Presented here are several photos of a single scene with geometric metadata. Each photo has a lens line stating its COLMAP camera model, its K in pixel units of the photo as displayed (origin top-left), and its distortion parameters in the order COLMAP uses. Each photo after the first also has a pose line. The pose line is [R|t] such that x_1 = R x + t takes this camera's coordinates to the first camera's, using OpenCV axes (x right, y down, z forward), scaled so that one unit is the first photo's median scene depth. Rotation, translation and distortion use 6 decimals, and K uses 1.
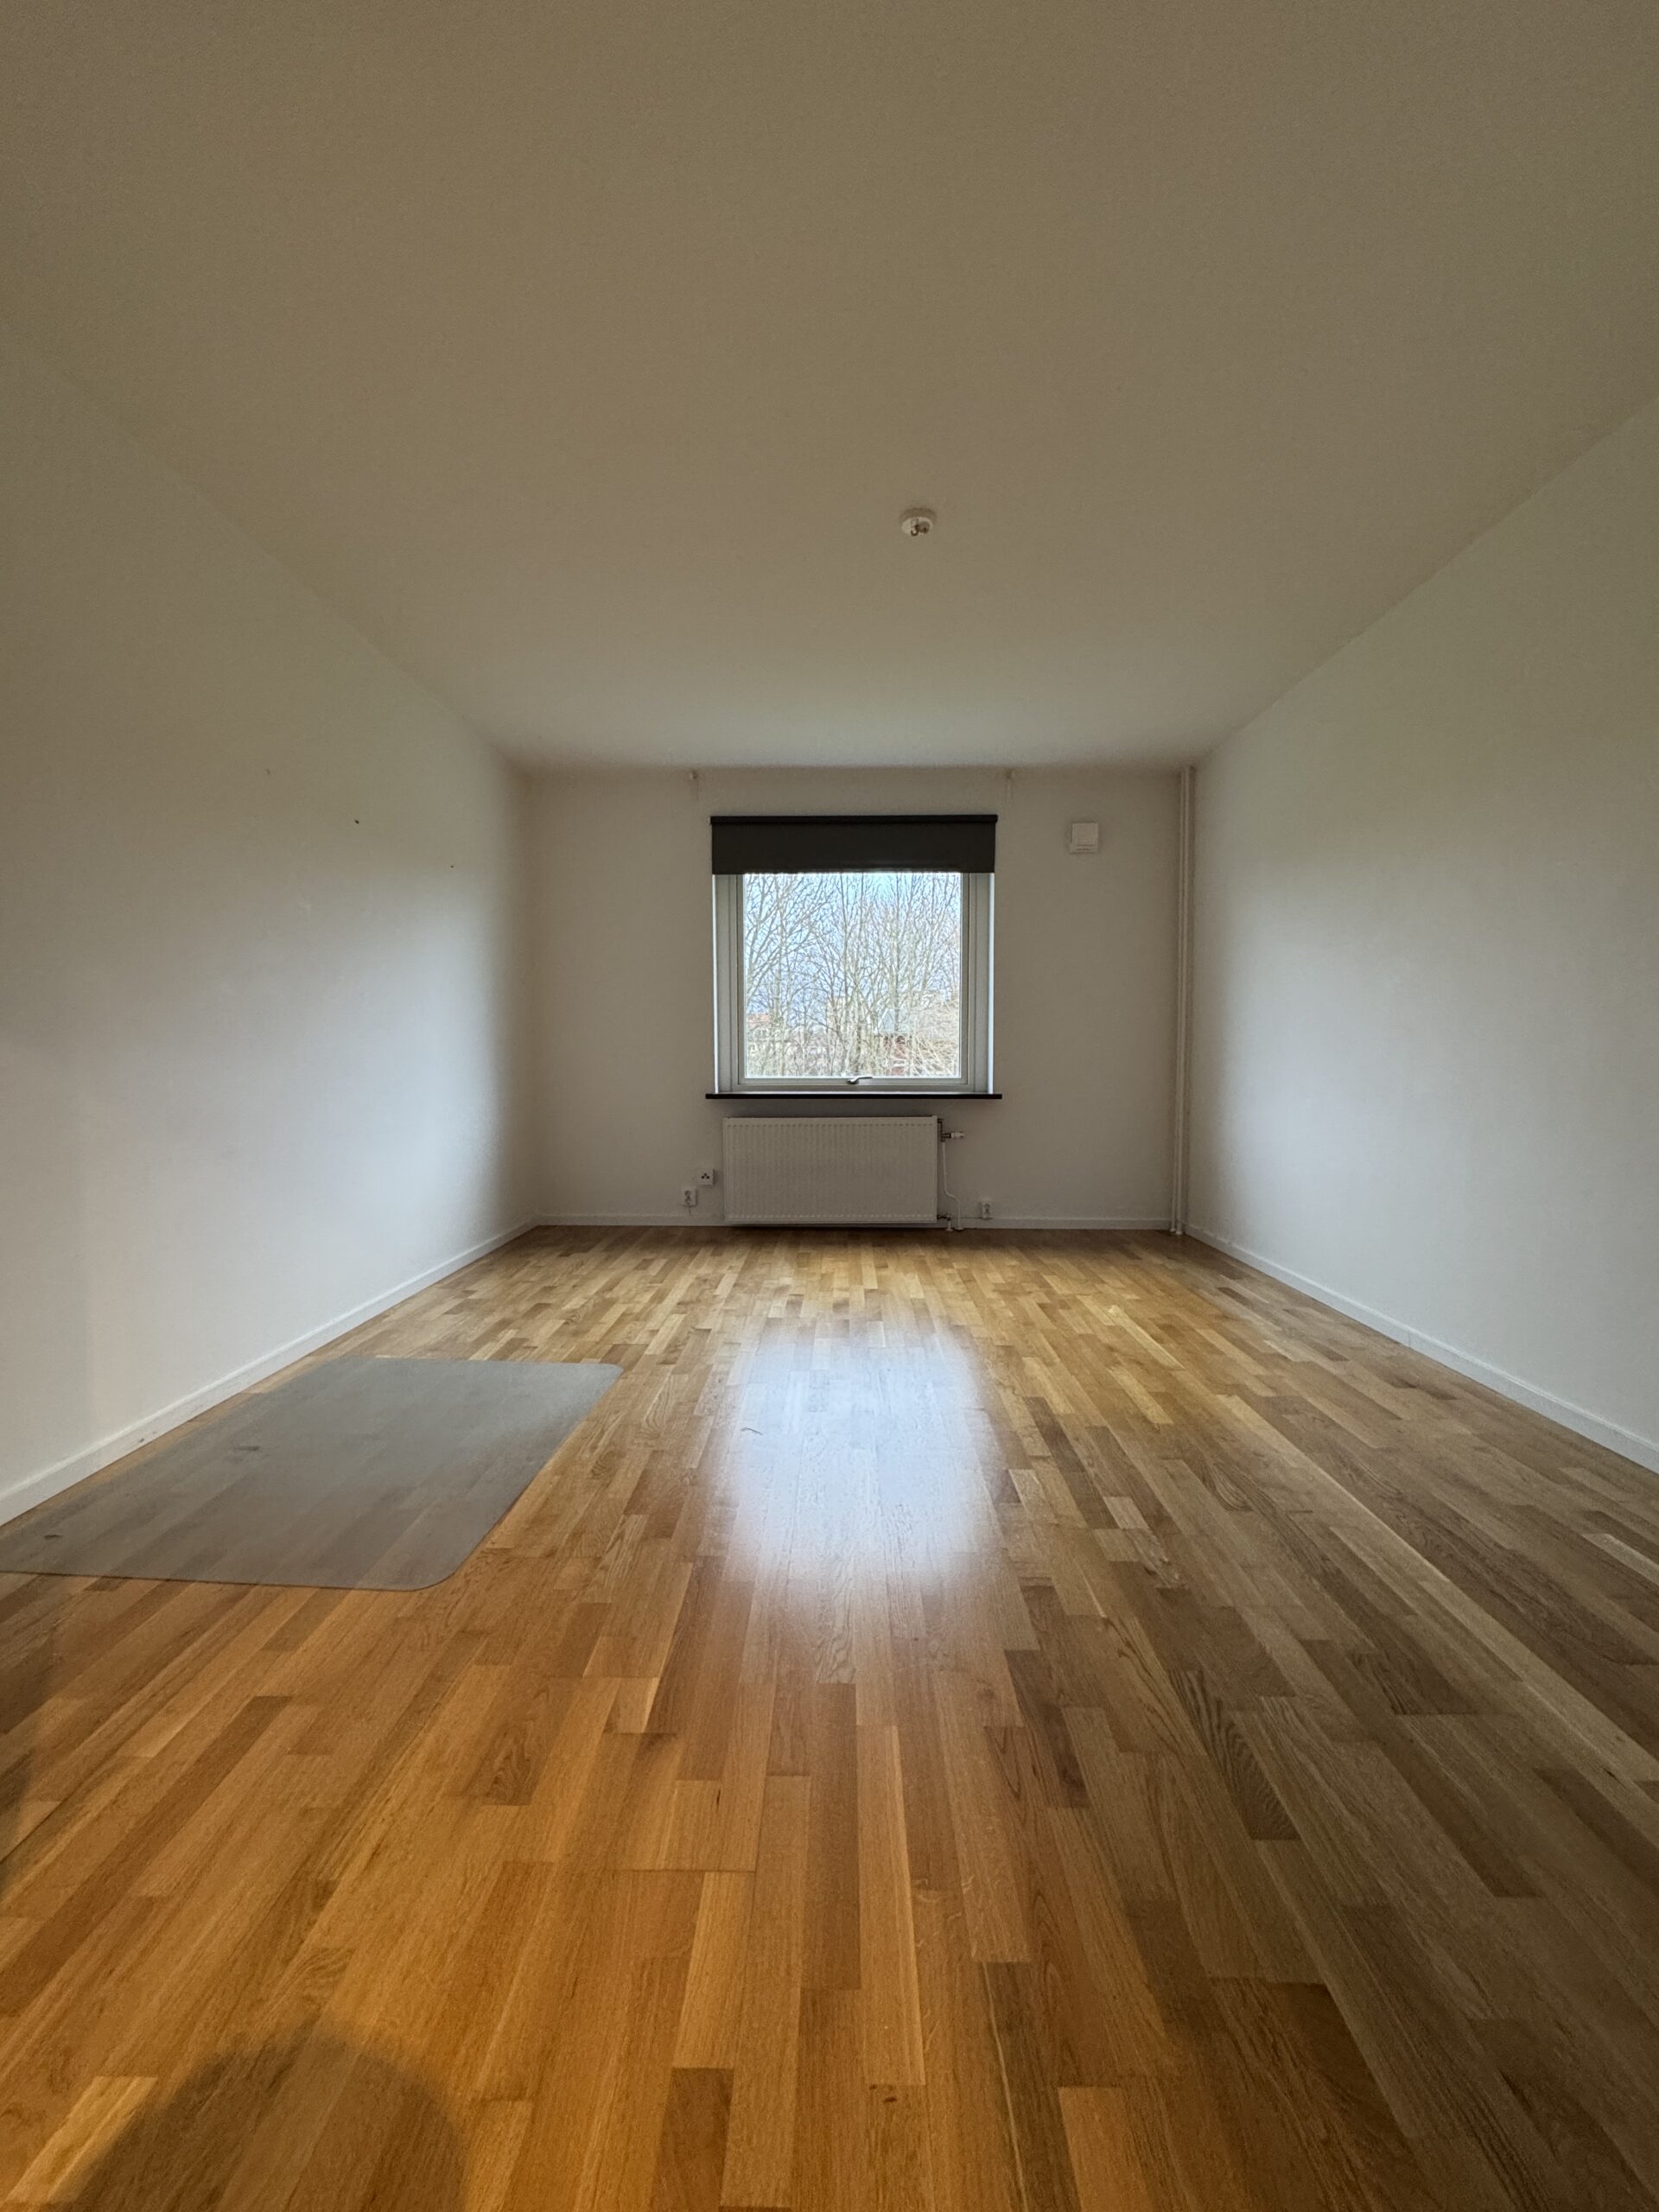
lens RADIAL K [[888.5, 0, 835.6], [0, 888.5, 1099.1], [0, 0, 1]] dist [-0.001937, 0.000689]
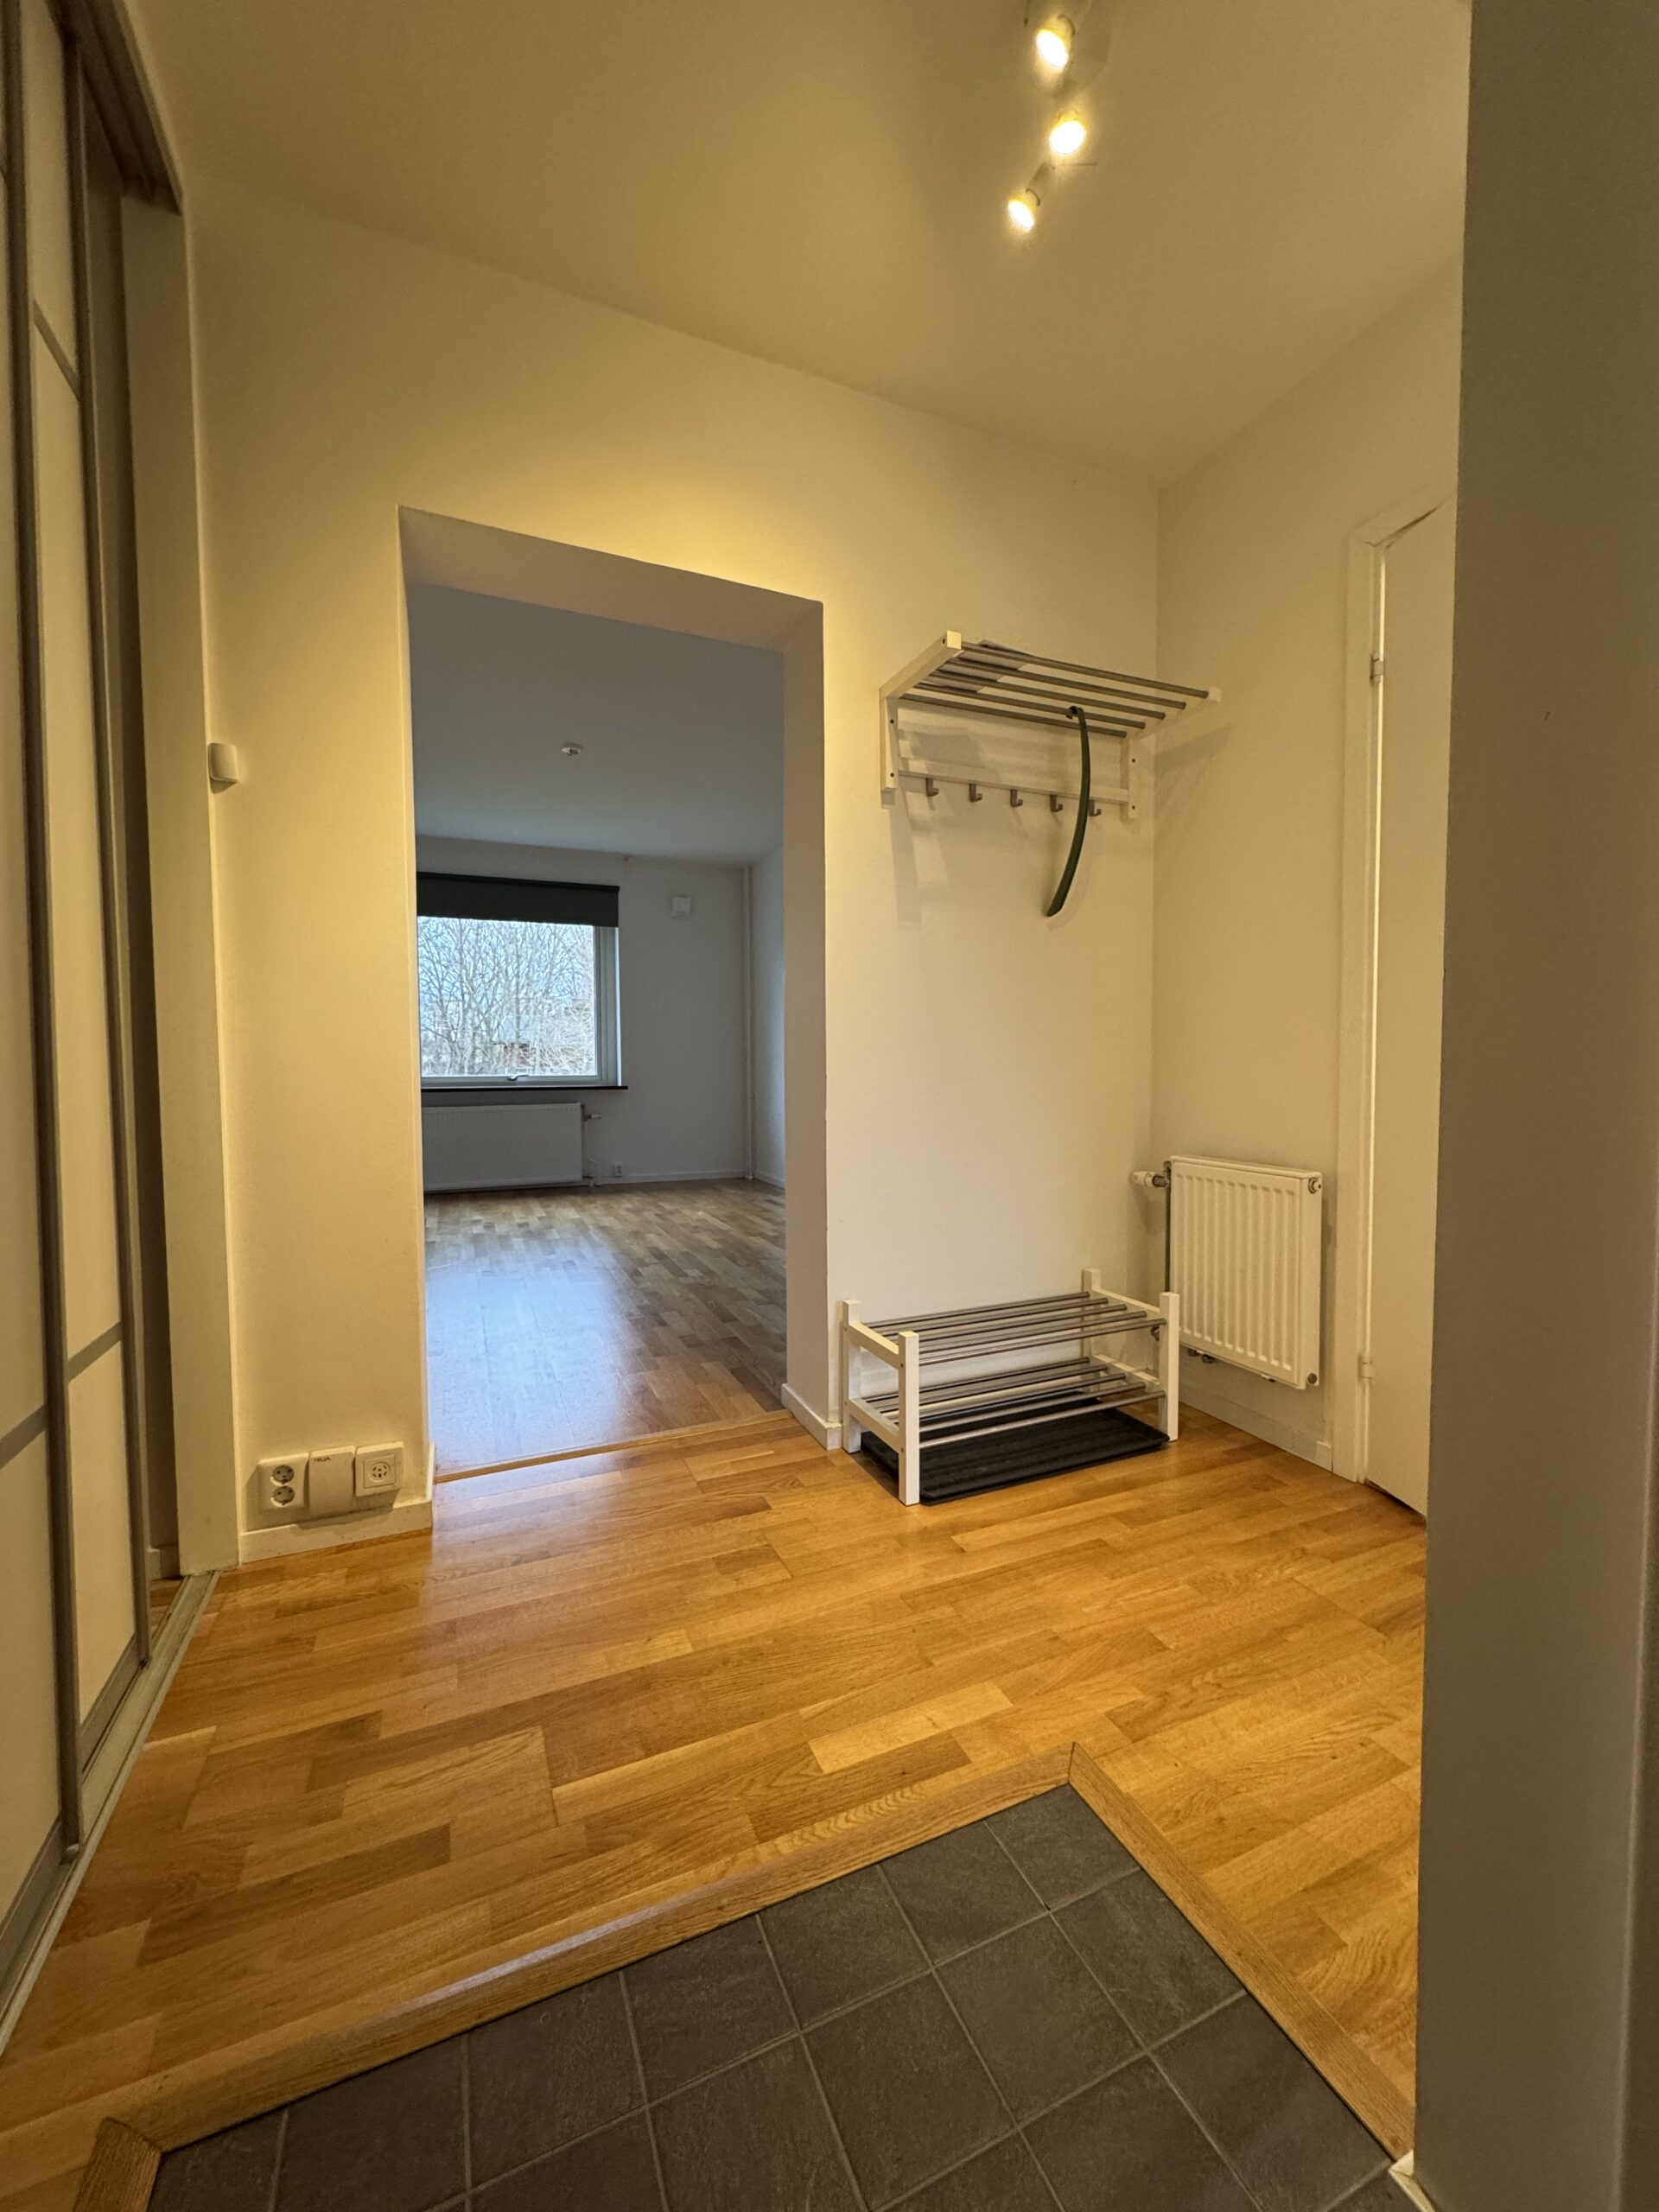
lens RADIAL K [[888.5, 0, 833.5], [0, 888.5, 1097.6], [0, 0, 1]] dist [-0.001937, 0.000689]
pose [[0.914874, -0.021631, 0.403161, -0.083156], [0.025647, 0.999661, -0.004565, 0.028398], [-0.402925, 0.014517, 0.915118, -0.424277]]
